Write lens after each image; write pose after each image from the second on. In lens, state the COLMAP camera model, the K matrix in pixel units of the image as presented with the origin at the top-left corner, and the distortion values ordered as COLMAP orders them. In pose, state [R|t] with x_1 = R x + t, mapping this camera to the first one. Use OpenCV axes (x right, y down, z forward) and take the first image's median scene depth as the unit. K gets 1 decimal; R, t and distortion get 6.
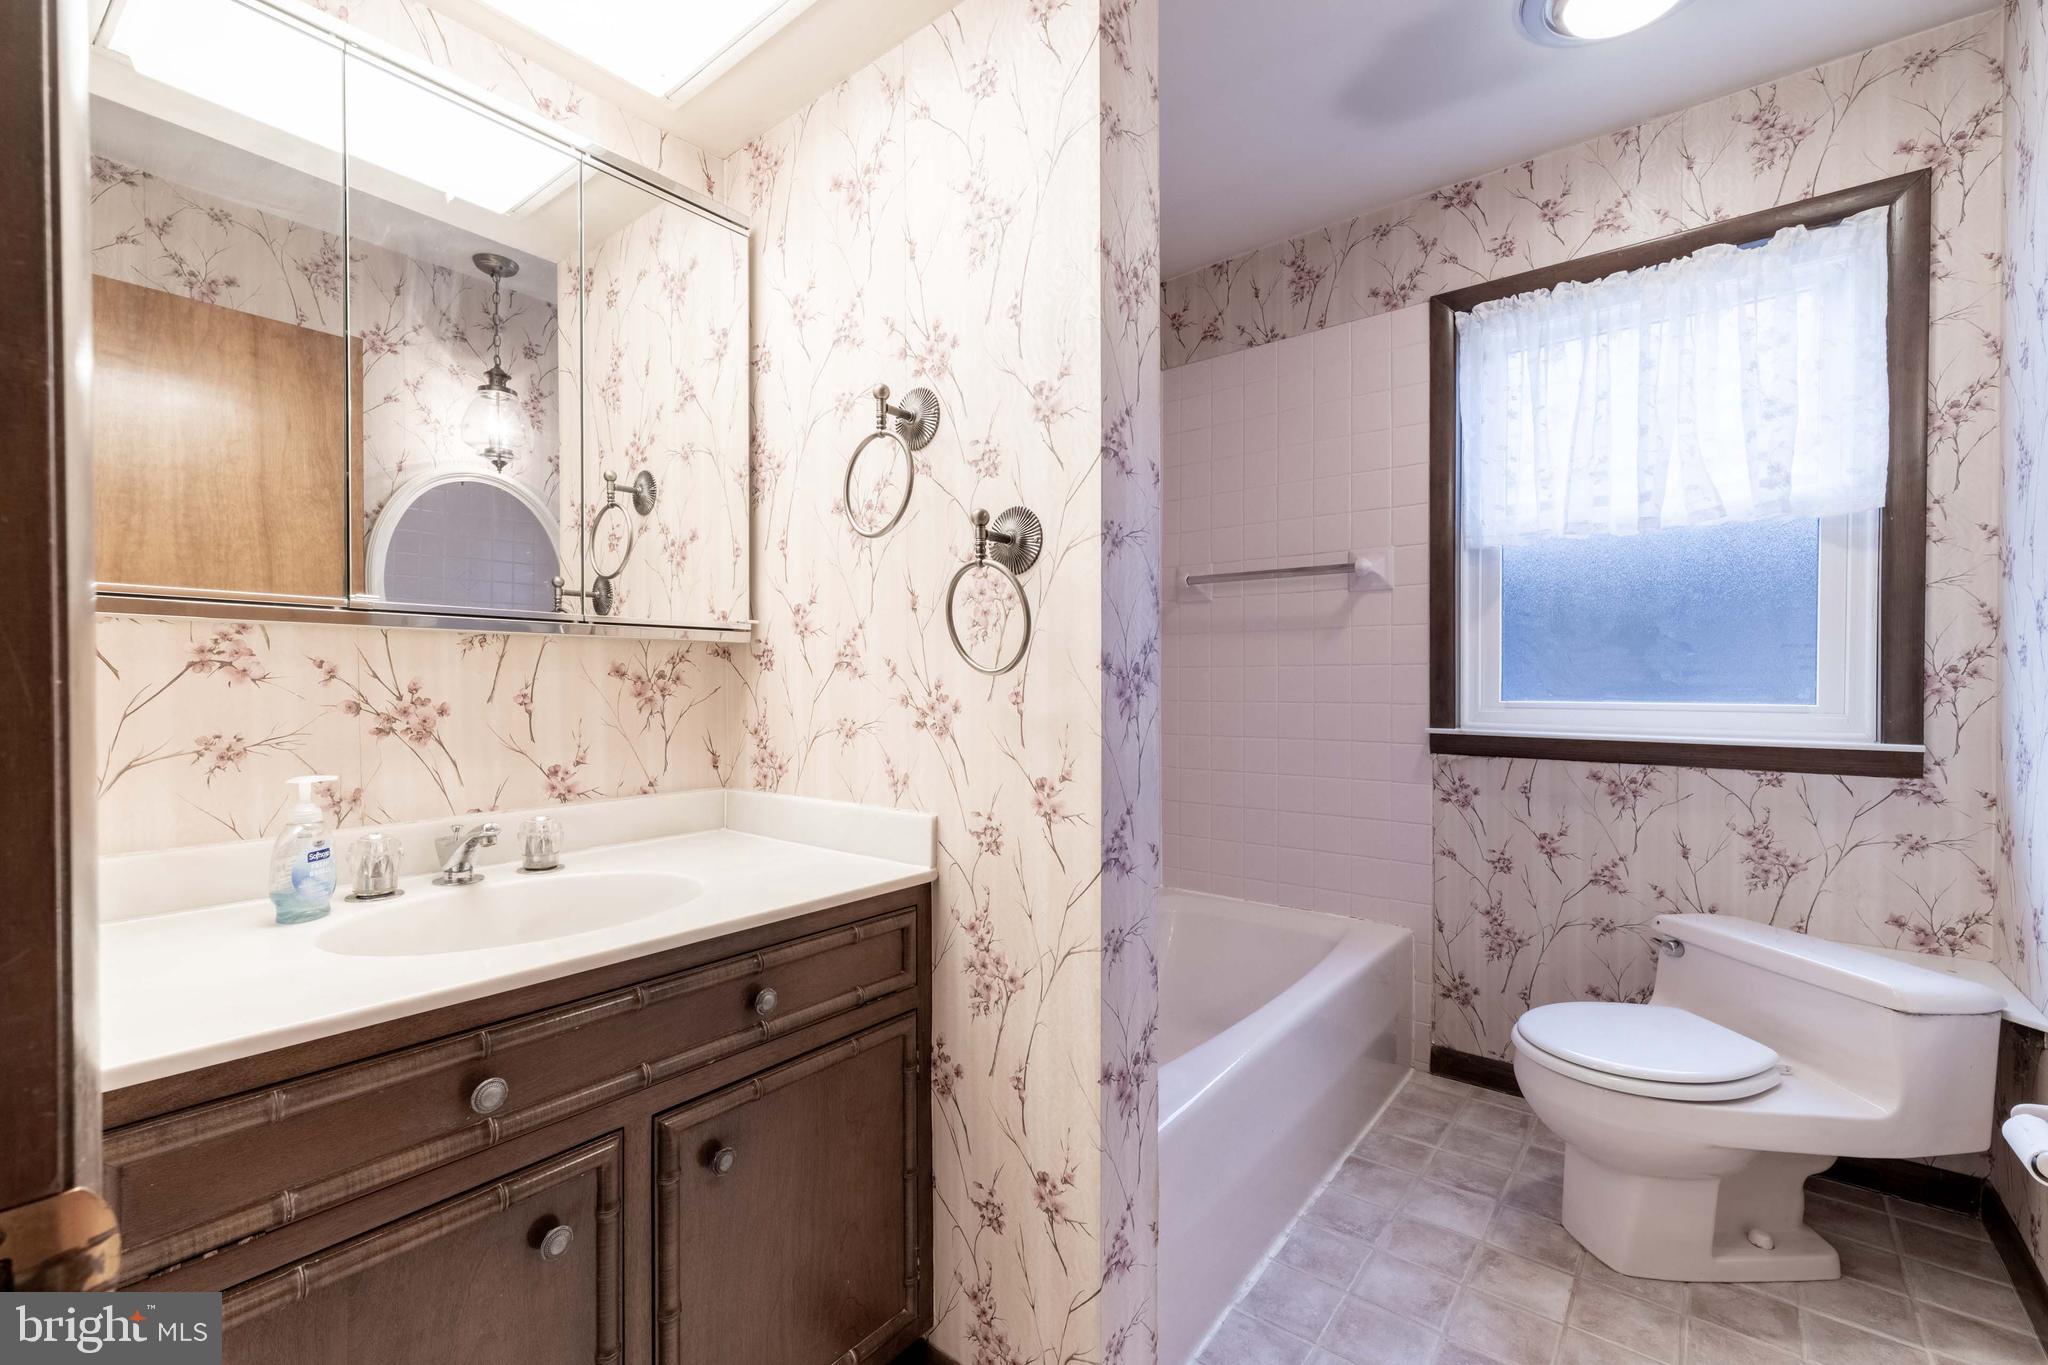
lens RADIAL K [[891.4, 0, 1029.7], [0, 891.4, 684.5], [0, 0, 1]] dist [0.003009, -0.000346]
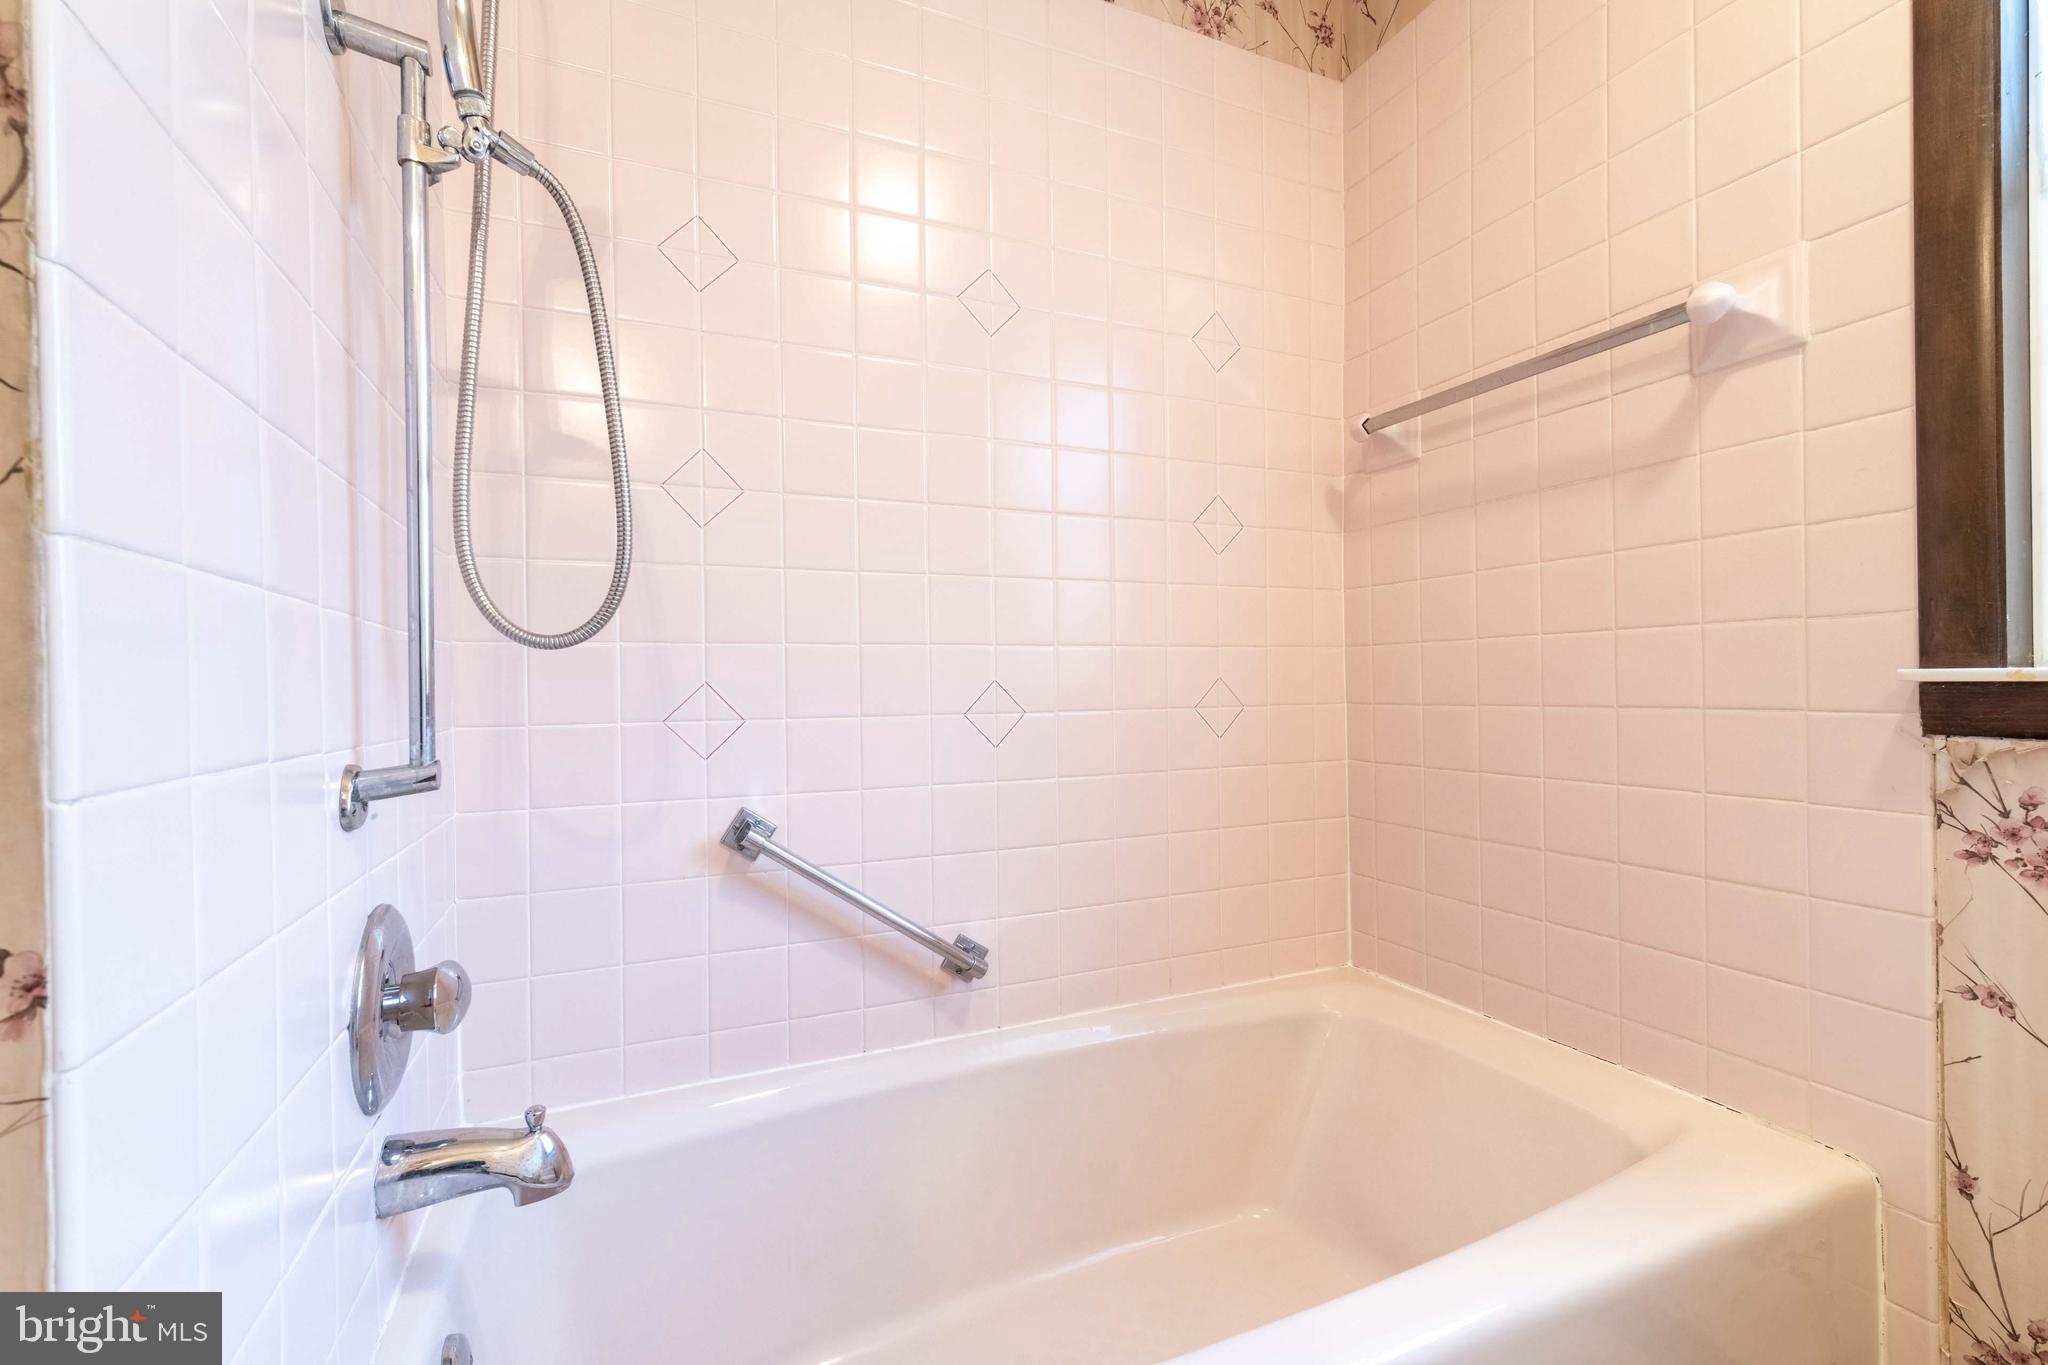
lens RADIAL K [[891.4, 0, 1020.0], [0, 891.4, 687.7], [0, 0, 1]] dist [0.003009, -0.000346]
pose [[0.868827, -0.013627, -0.494928, 0.296285], [0.014999, 0.999887, -0.001199, 0.050629], [0.494888, -0.006382, 0.868933, 0.457372]]
